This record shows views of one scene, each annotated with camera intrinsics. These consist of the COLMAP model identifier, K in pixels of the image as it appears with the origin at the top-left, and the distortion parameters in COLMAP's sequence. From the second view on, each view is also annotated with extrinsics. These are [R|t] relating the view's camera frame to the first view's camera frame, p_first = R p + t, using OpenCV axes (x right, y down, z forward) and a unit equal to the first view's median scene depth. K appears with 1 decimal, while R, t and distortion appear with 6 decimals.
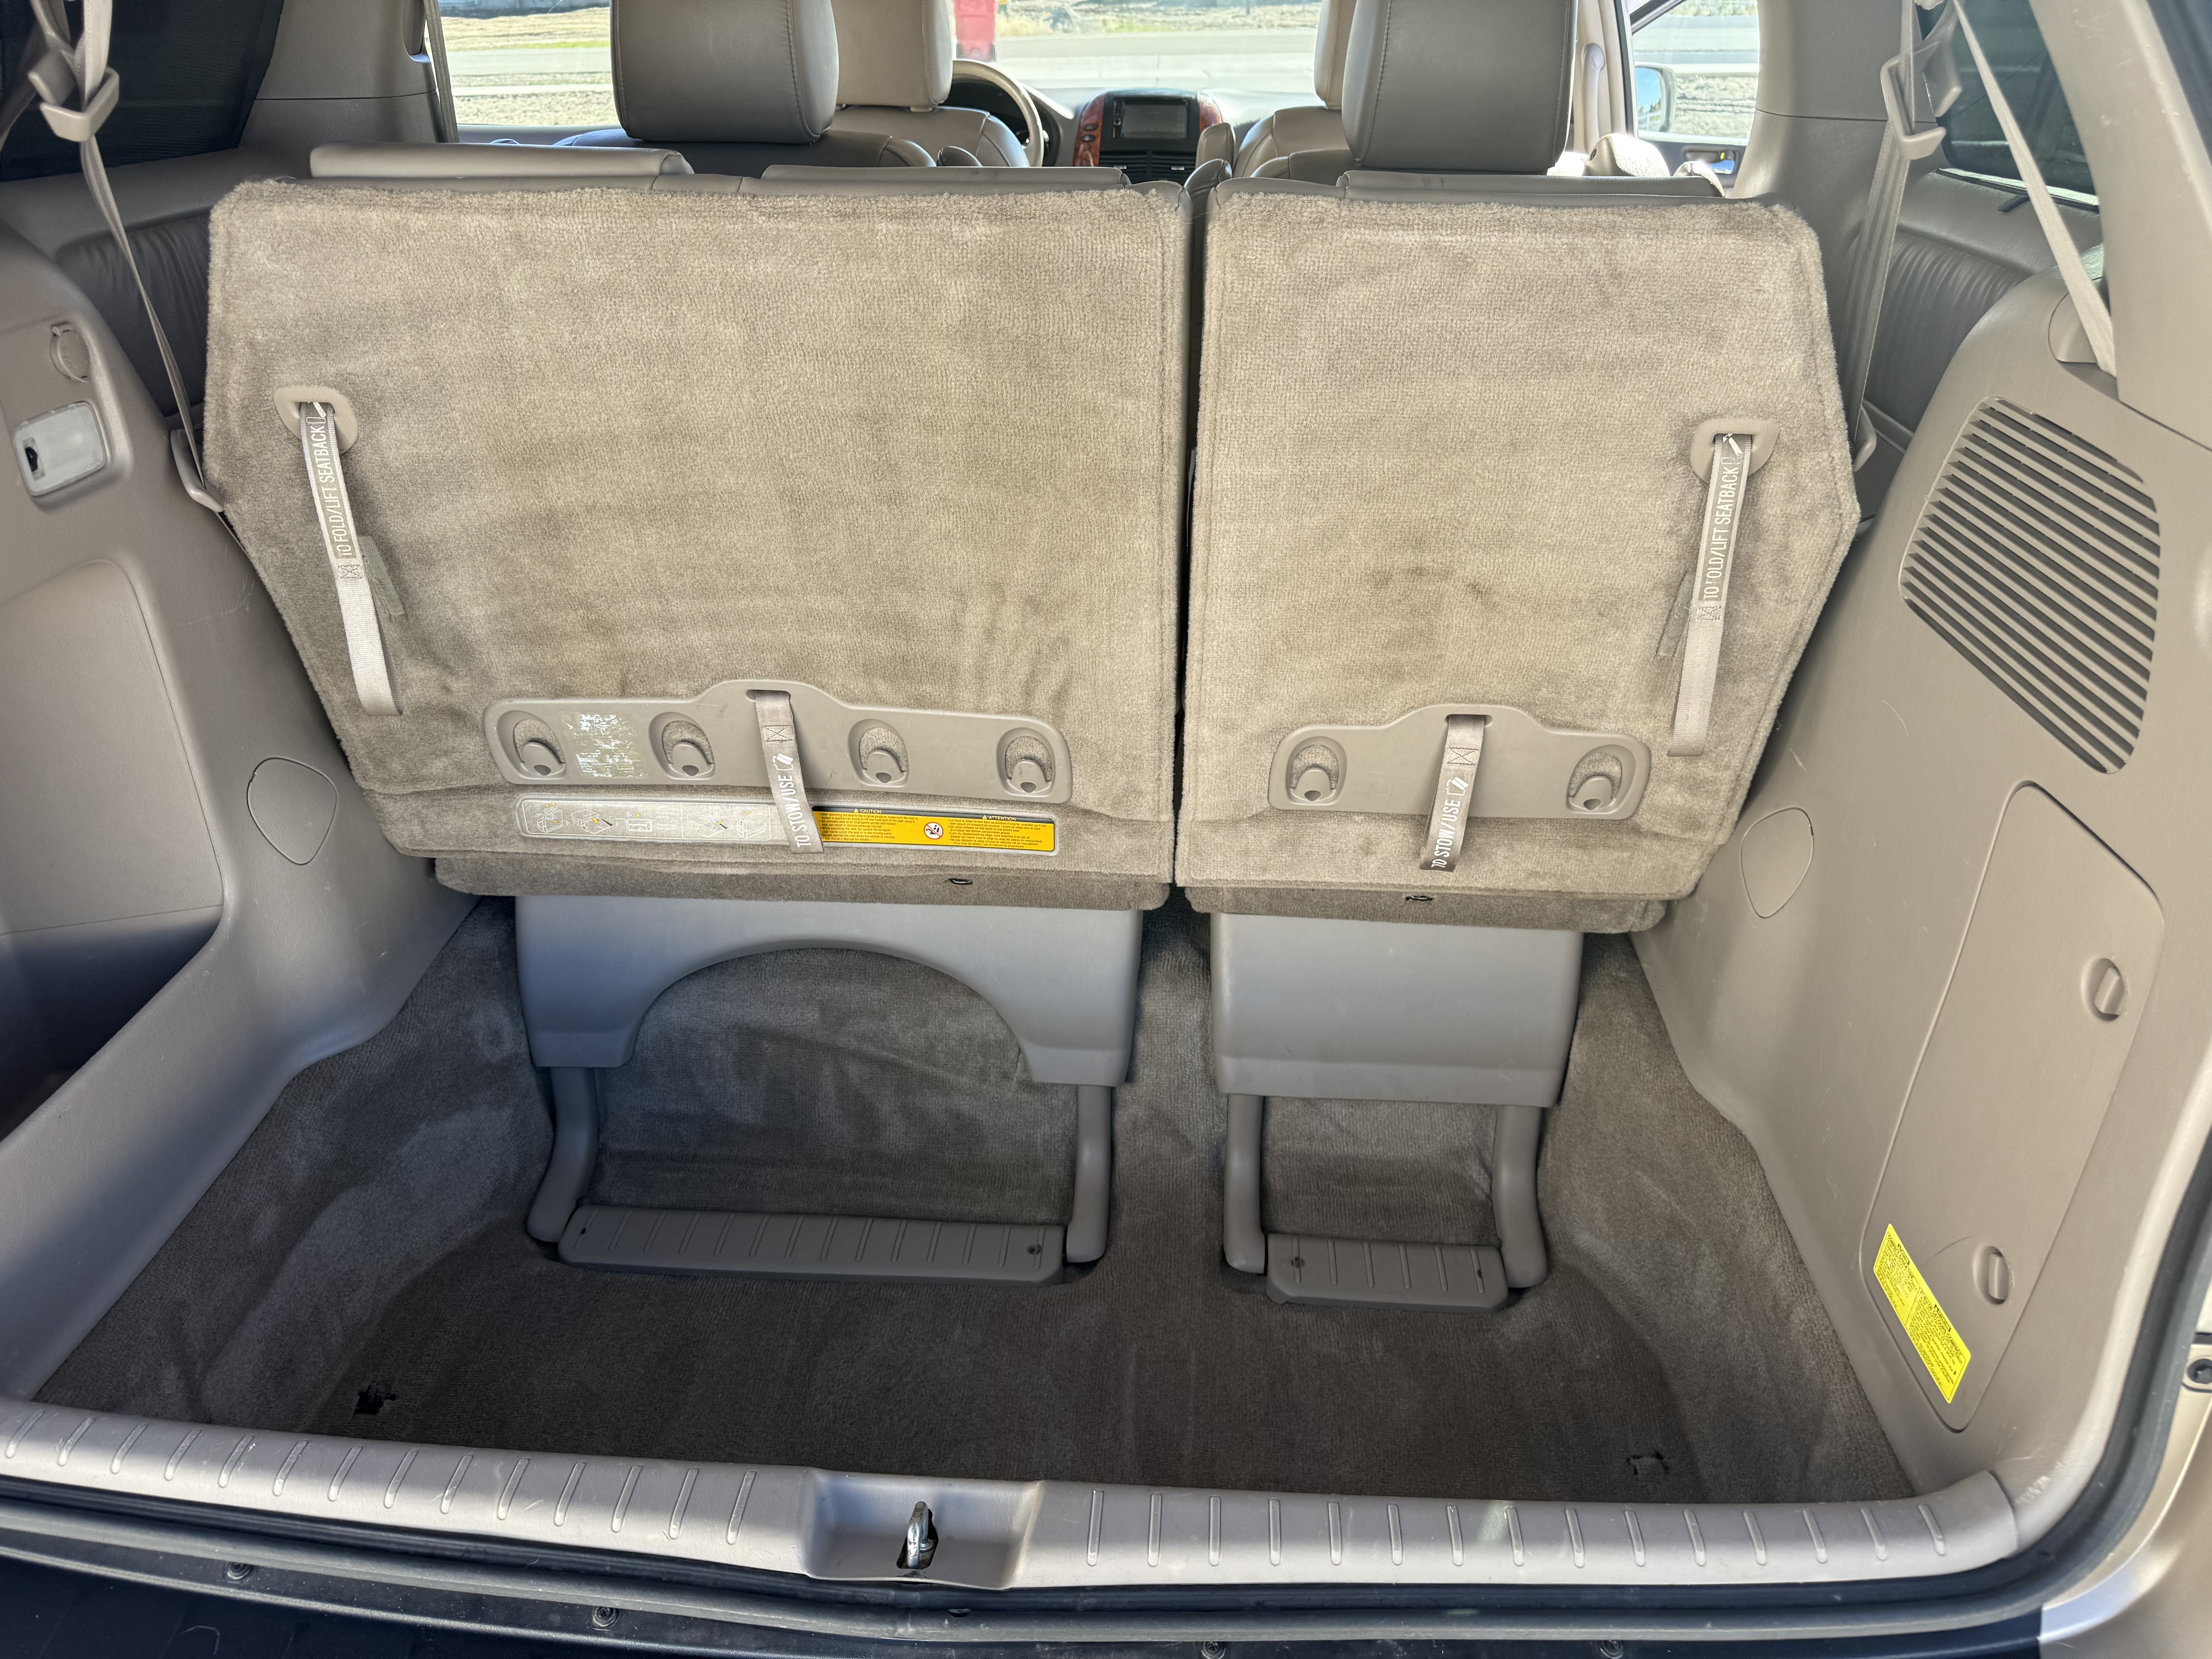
lens RADIAL K [[1554.6, 0, 1110.9], [0, 1554.6, 852.8], [0, 0, 1]] dist [0.019410, -0.025244]
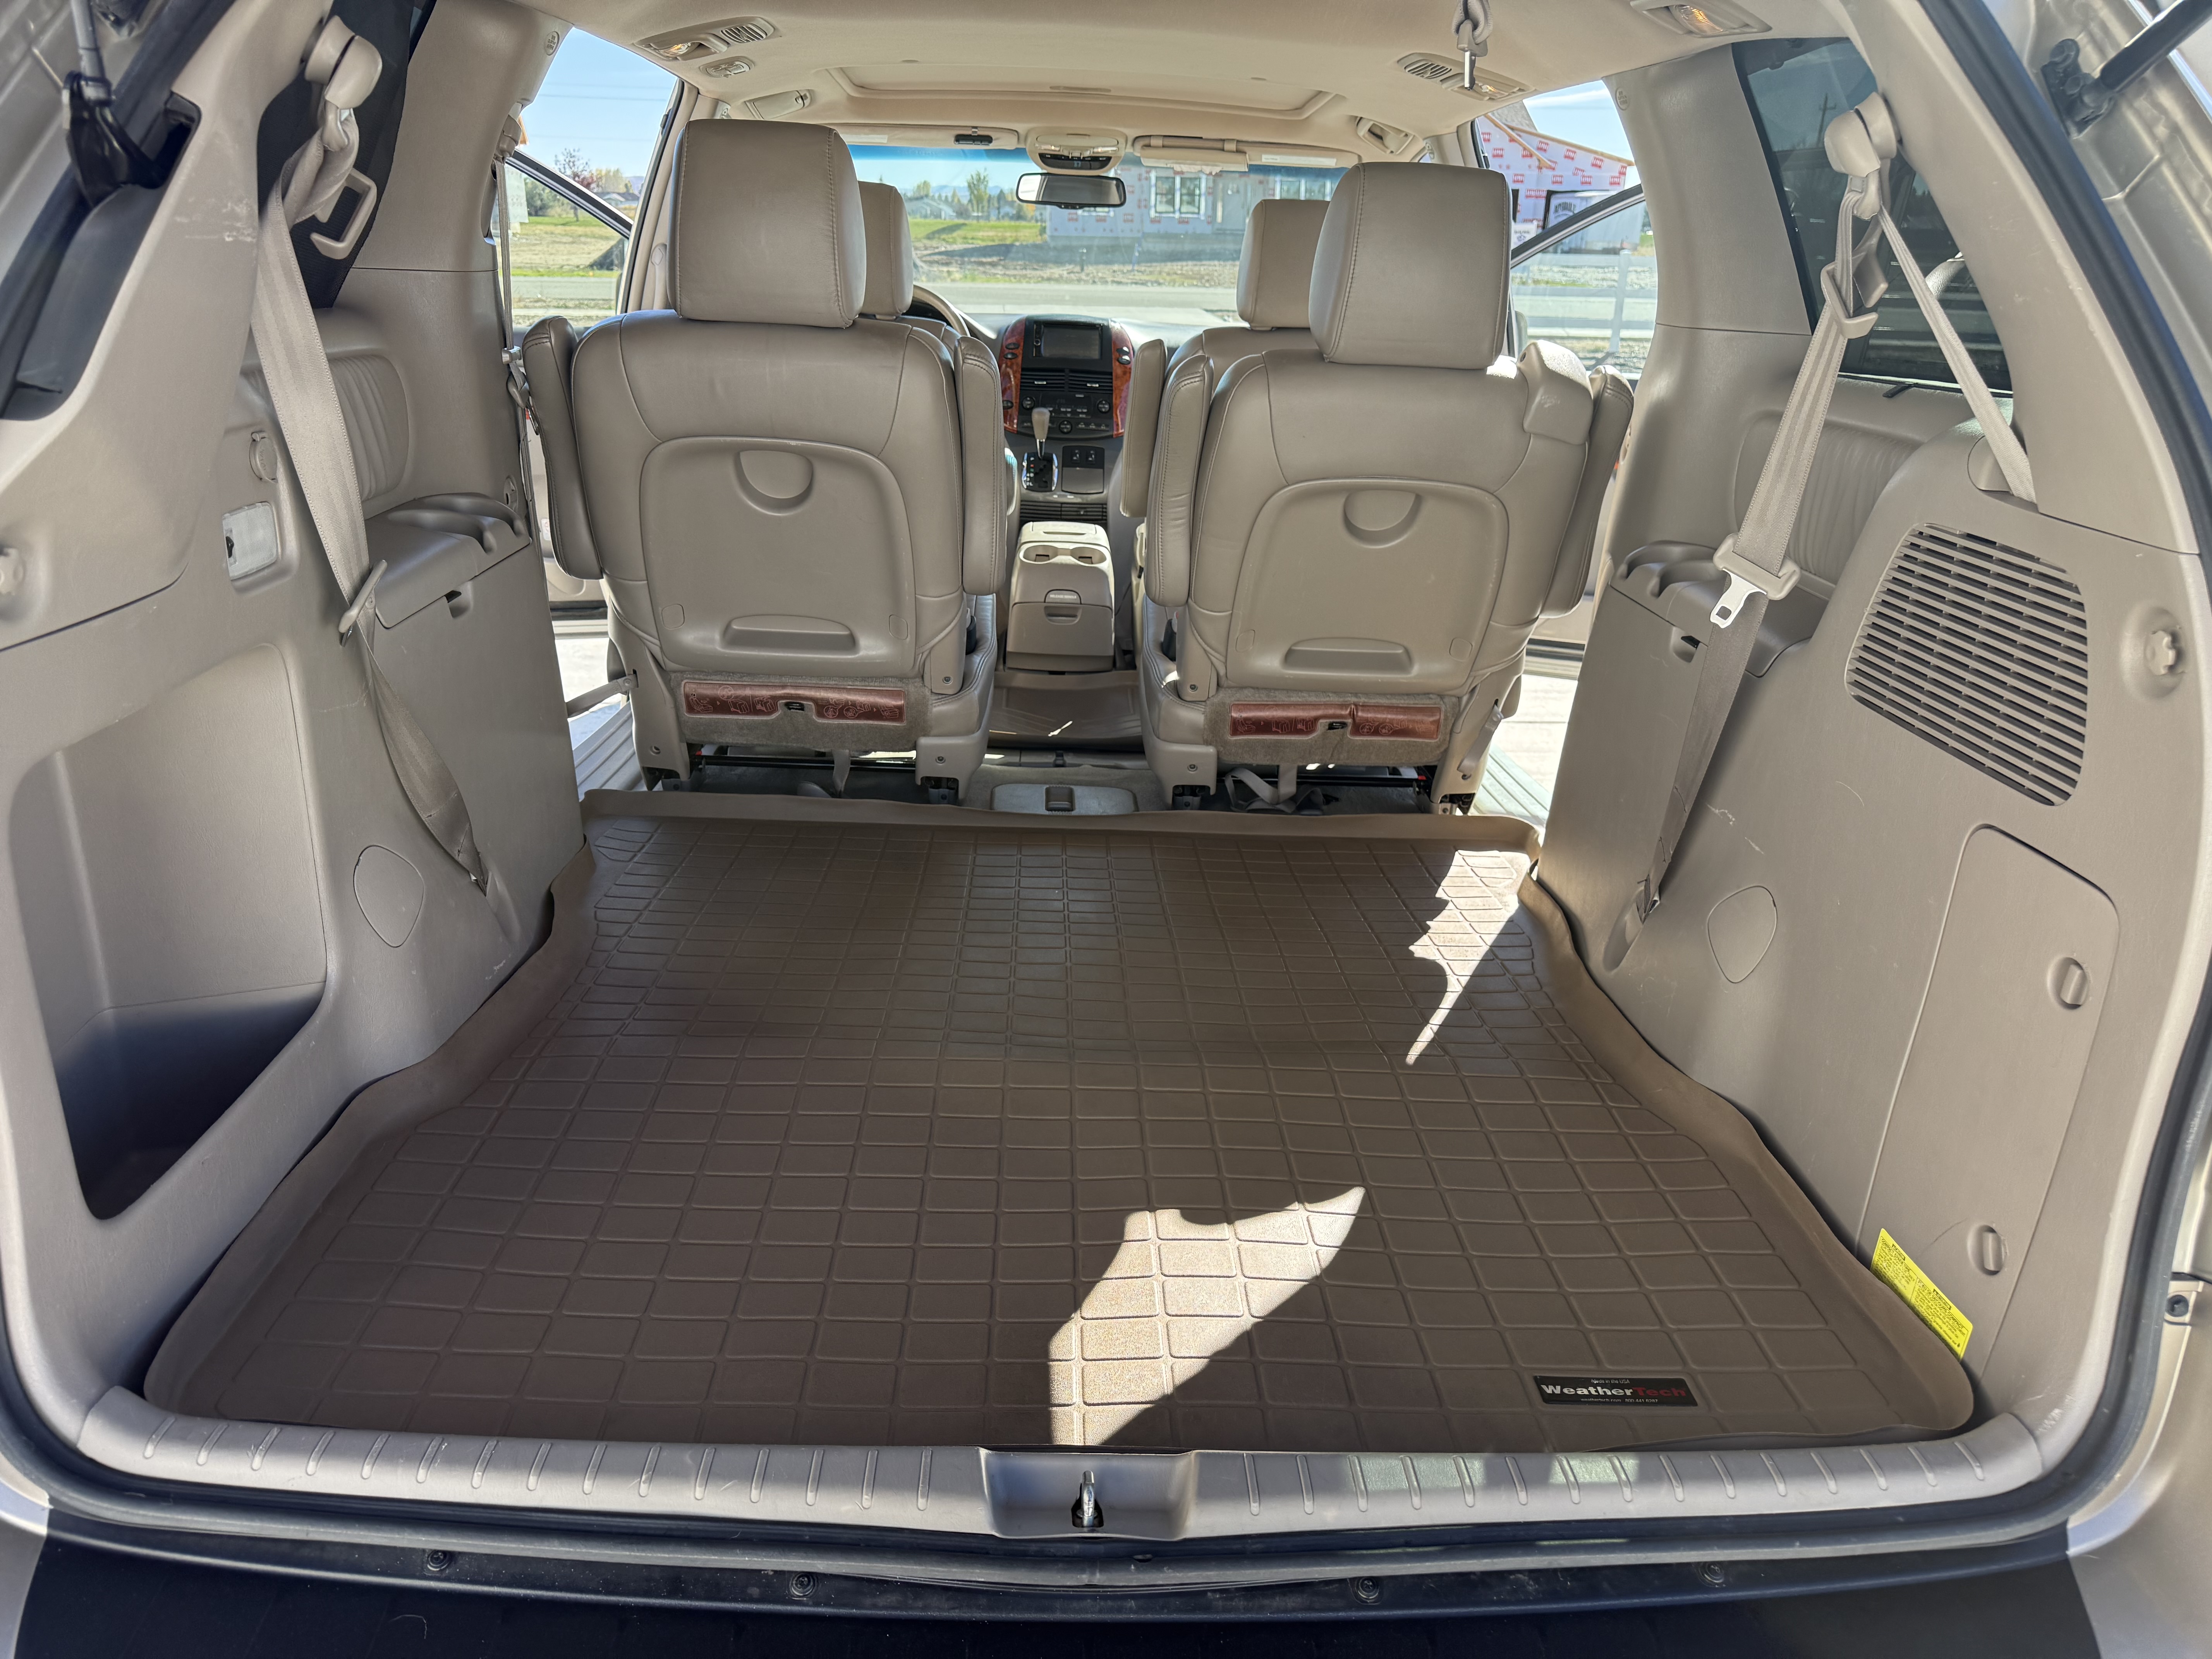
lens RADIAL K [[1554.6, 0, 1095.3], [0, 1554.6, 851.9], [0, 0, 1]] dist [0.019410, -0.025244]
pose [[0.995456, 0.001707, 0.095209, -0.220277], [0.011255, 0.990721, -0.135446, 0.135133], [-0.094557, 0.135902, 0.986200, -0.131093]]
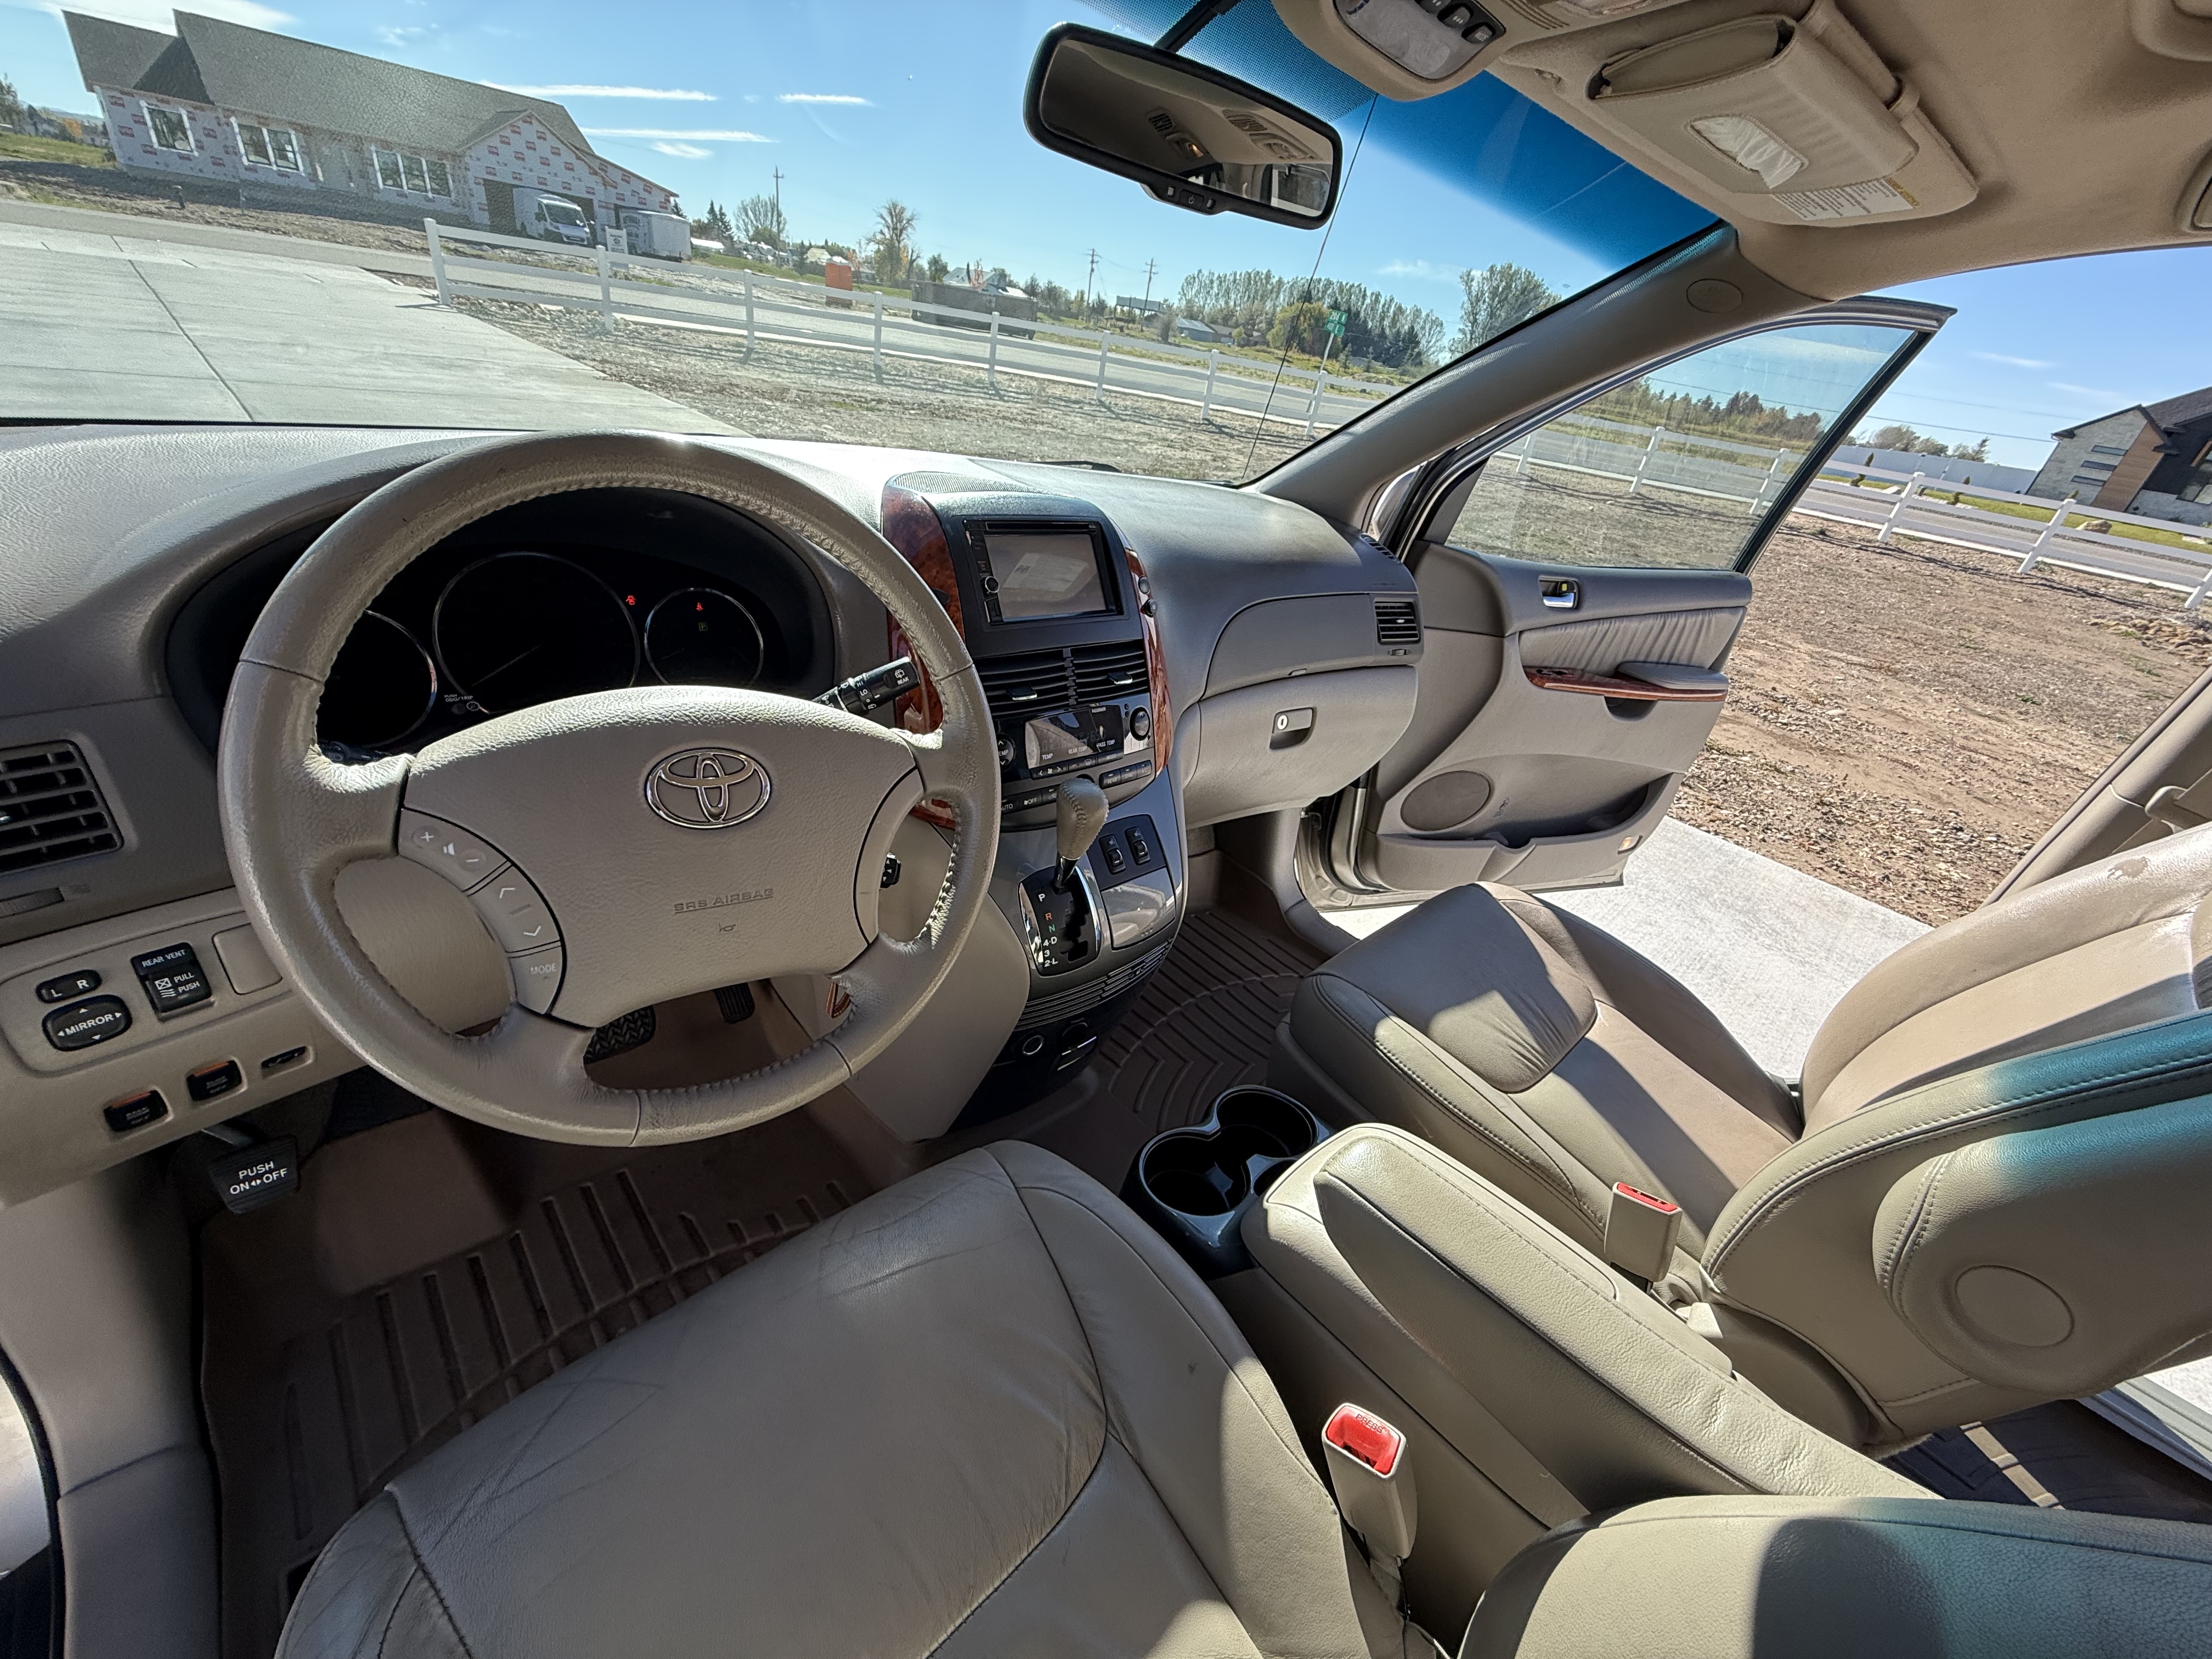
lens RADIAL K [[873.3, 0, 1091.6], [0, 873.3, 831.5], [0, 0, 1]] dist [-0.002007, -0.000488]
pose [[0.684441, -0.257430, 0.682107, -0.566362], [0.211768, 0.965448, 0.151871, -1.635744], [-0.697635, 0.040502, 0.715308, 3.090516]]
